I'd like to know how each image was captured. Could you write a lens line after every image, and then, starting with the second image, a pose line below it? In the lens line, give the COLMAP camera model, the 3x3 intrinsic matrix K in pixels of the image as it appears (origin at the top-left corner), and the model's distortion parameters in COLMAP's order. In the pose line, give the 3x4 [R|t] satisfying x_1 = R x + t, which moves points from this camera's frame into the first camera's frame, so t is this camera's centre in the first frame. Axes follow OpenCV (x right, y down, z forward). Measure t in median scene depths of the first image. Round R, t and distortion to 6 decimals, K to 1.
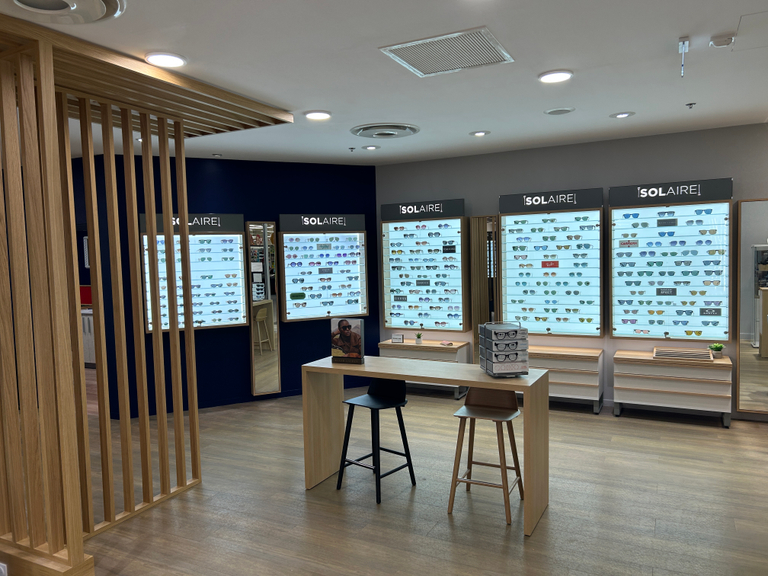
lens RADIAL K [[577.5, 0, 379.2], [0, 577.5, 284.9], [0, 0, 1]] dist [0.043120, -0.044616]
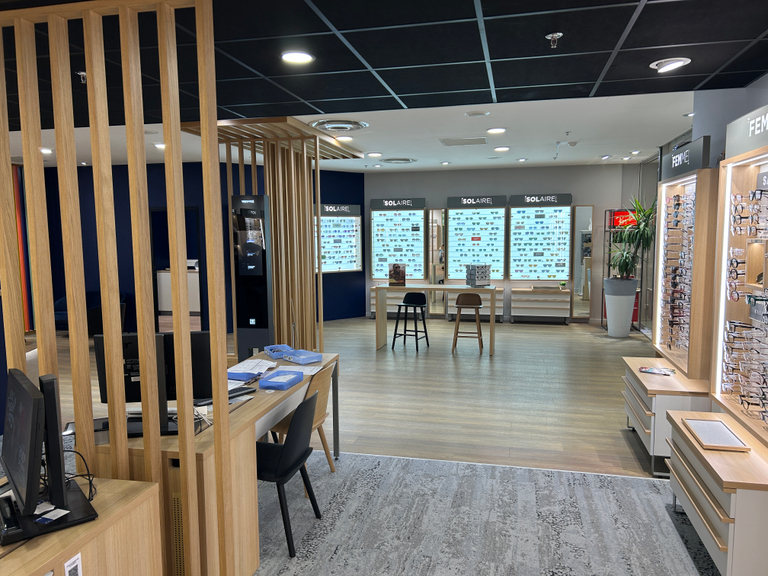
lens RADIAL K [[577.5, 0, 383.9], [0, 577.5, 291.2], [0, 0, 1]] dist [0.043120, -0.044616]
pose [[0.969497, -0.006308, 0.245023, -0.399816], [-0.003555, 0.999202, 0.039791, 0.053685], [-0.245078, -0.039449, 0.968700, -0.610032]]
